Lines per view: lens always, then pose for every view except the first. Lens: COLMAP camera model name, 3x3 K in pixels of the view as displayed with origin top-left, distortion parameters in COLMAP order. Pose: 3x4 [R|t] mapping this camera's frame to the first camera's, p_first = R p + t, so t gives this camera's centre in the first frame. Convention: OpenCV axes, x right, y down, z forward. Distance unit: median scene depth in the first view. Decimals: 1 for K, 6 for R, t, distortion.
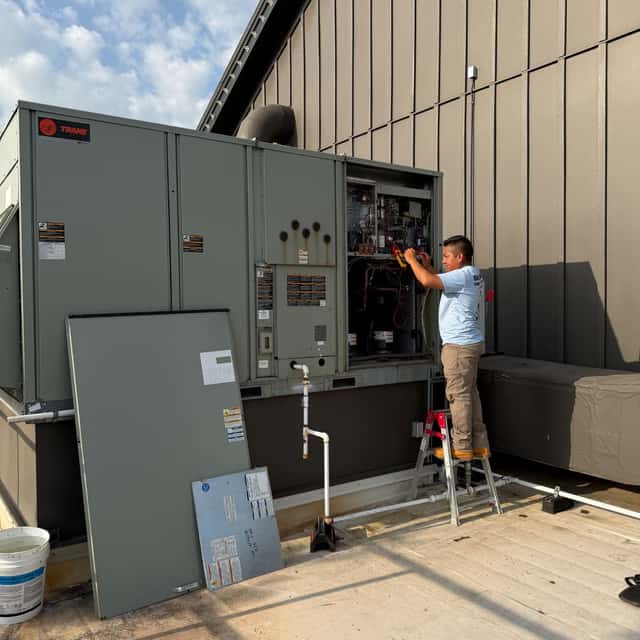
lens RADIAL K [[600.0, 0, 323.3], [0, 600.0, 318.6], [0, 0, 1]] dist [0.098346, -0.189913]
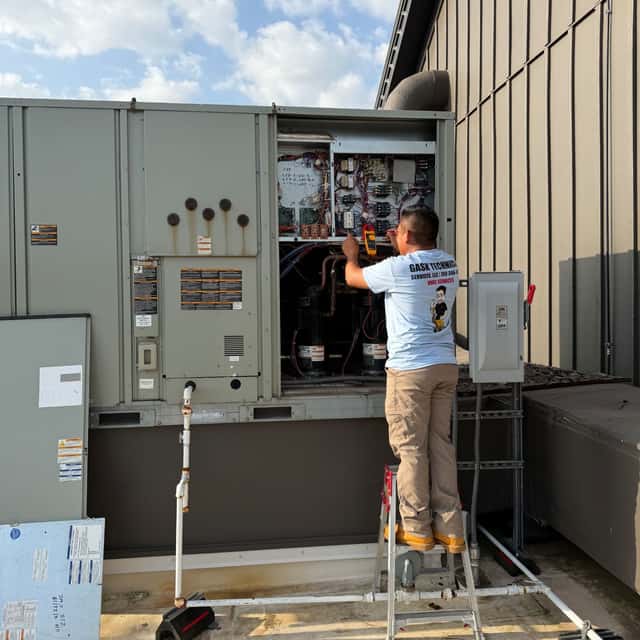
lens RADIAL K [[600.0, 0, 323.3], [0, 600.0, 318.6], [0, 0, 1]] dist [0.098346, -0.189913]
pose [[0.887030, 0.009102, -0.461622, 0.462606], [-0.007472, 0.999958, 0.005359, -0.015259], [0.461651, -0.001304, 0.887060, 0.396001]]
